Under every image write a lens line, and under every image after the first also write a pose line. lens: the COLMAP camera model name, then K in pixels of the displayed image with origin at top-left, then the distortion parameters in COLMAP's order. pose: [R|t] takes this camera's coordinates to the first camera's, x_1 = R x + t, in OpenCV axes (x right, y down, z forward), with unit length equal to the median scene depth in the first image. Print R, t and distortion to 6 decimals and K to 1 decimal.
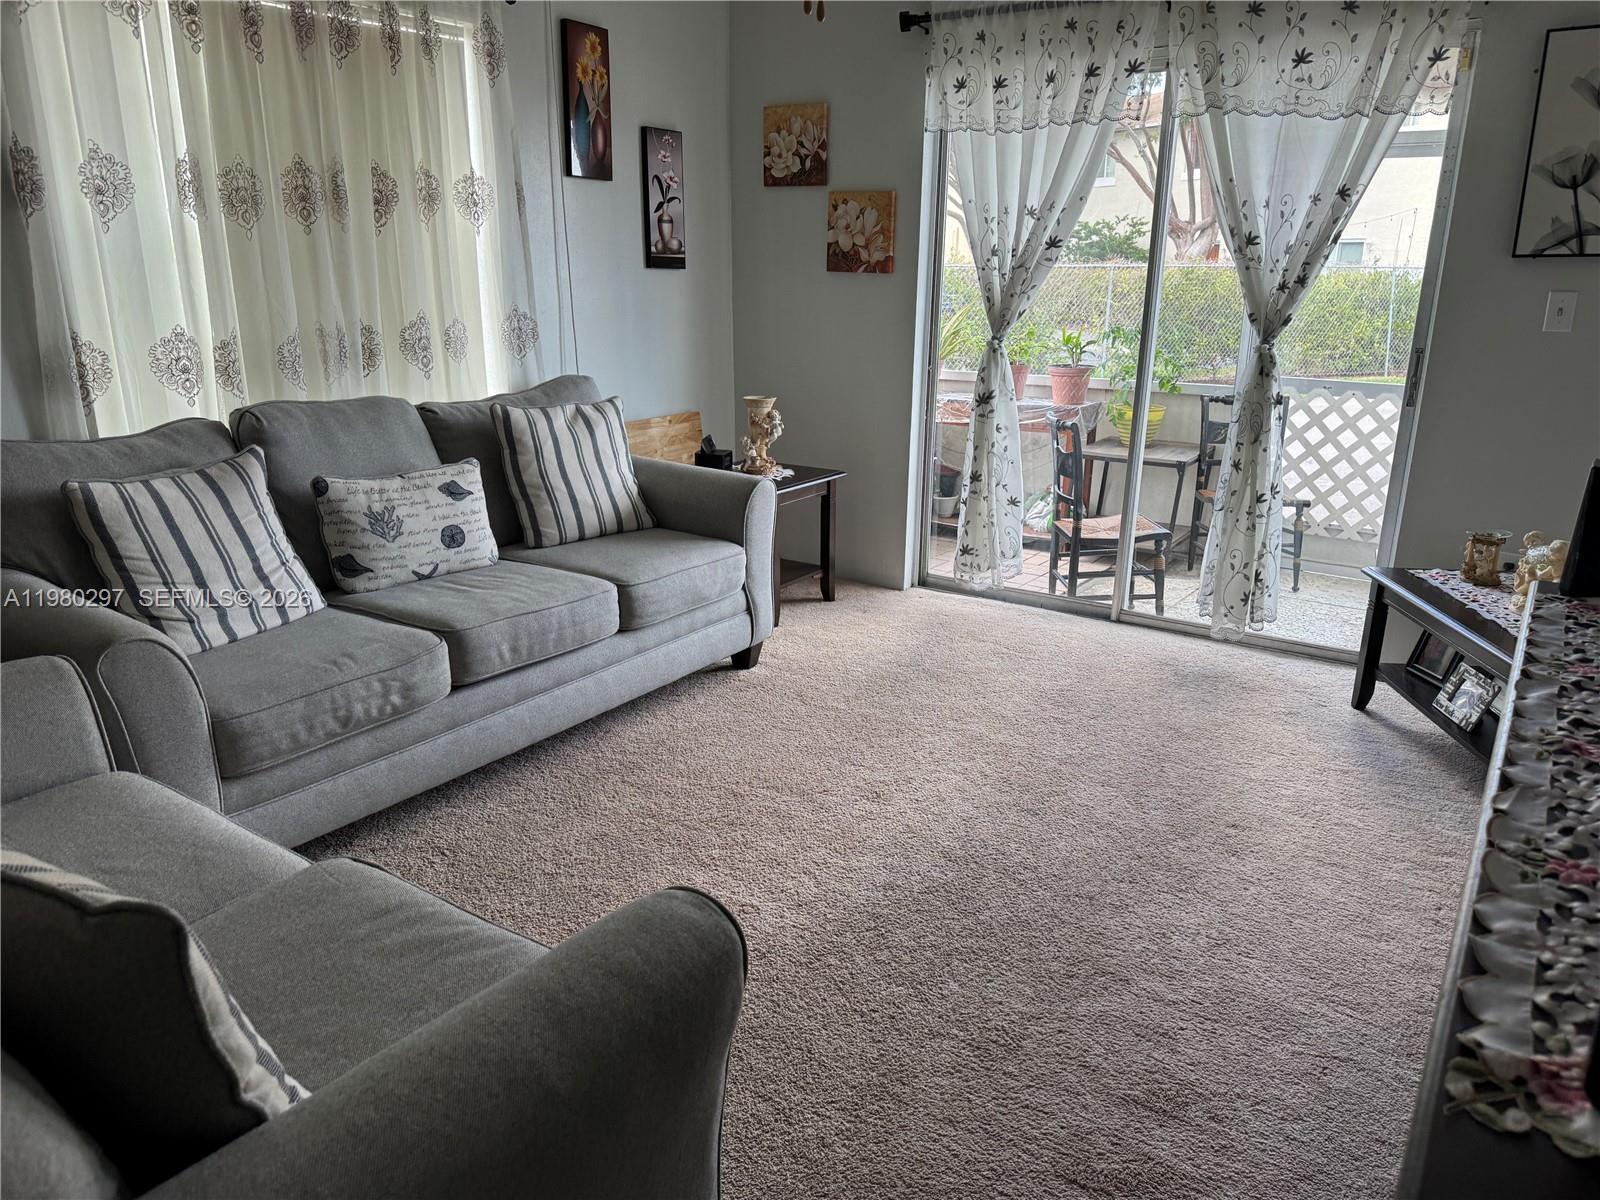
lens RADIAL K [[1151.9, 0, 807.6], [0, 1151.9, 600.3], [0, 0, 1]] dist [0.071387, -0.097405]
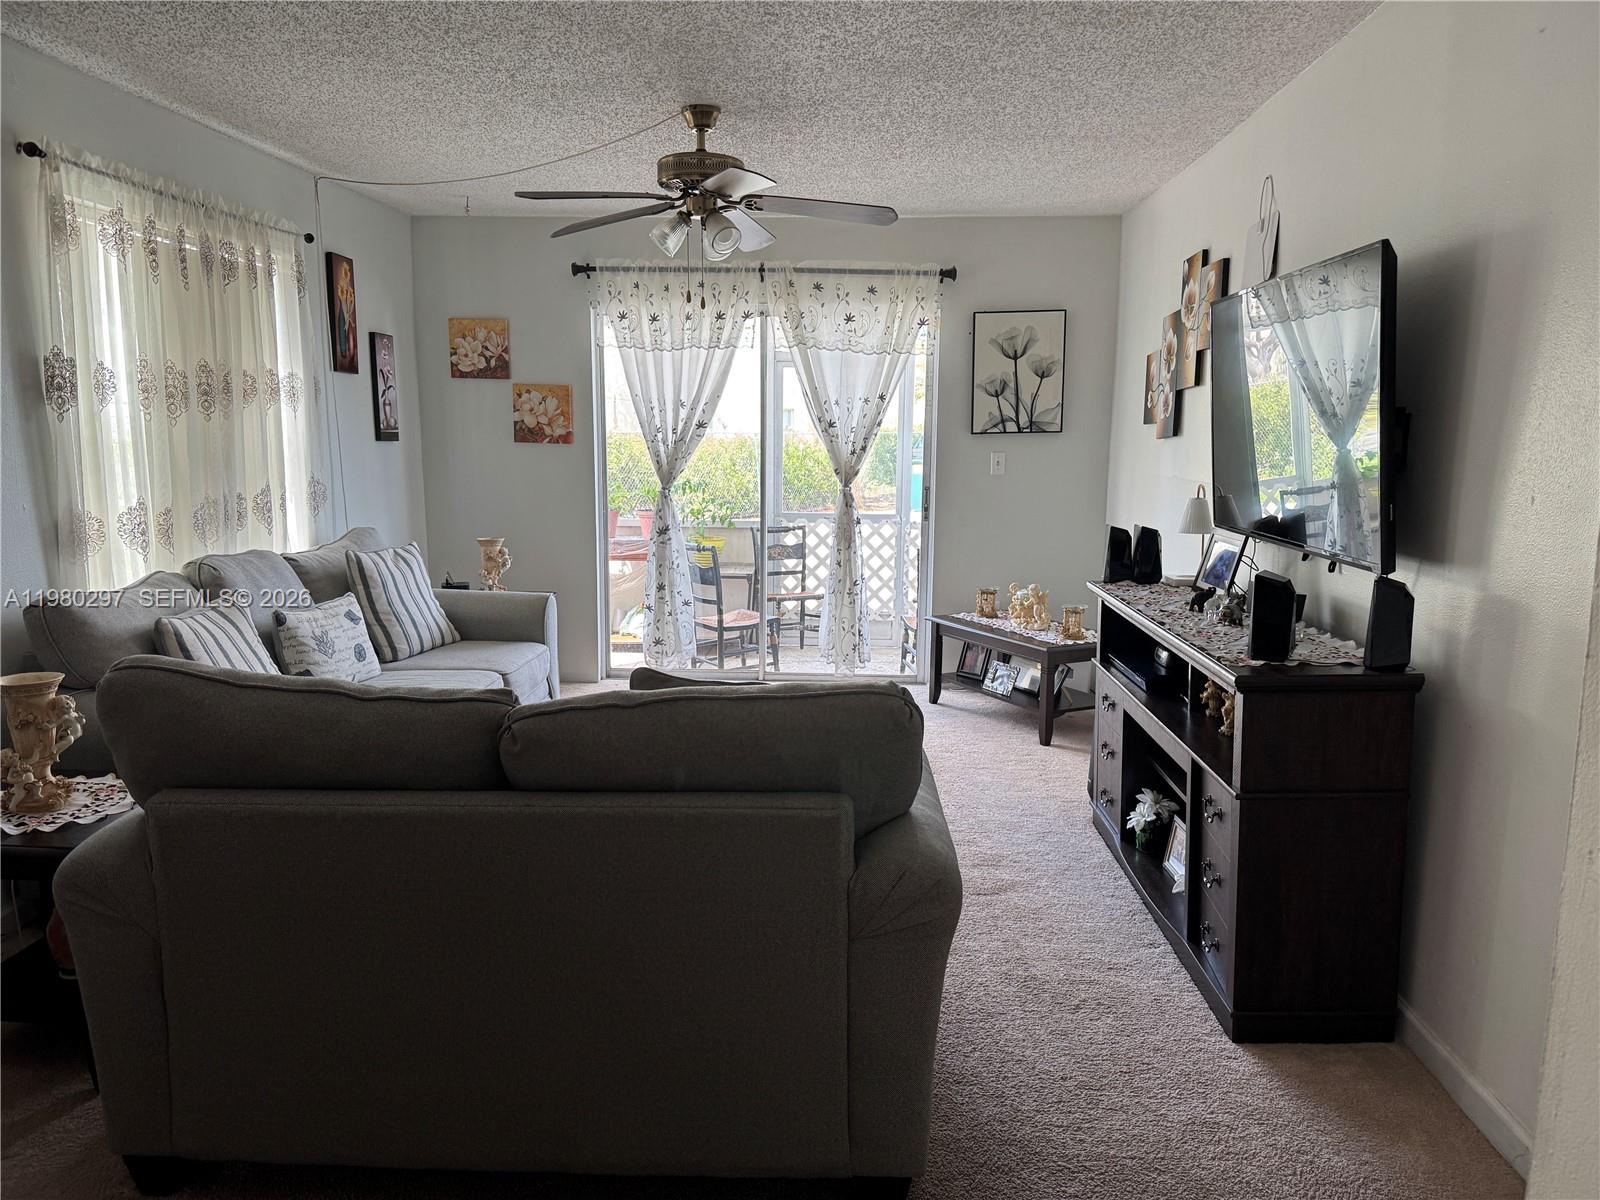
lens RADIAL K [[1115.9, 0, 811.5], [0, 1115.9, 607.8], [0, 0, 1]] dist [0.075345, -0.107054]
pose [[0.855595, -0.085229, 0.510582, -0.409280], [0.146186, 0.985986, -0.080383, 0.054334], [-0.496576, 0.143415, 0.856063, -0.244048]]
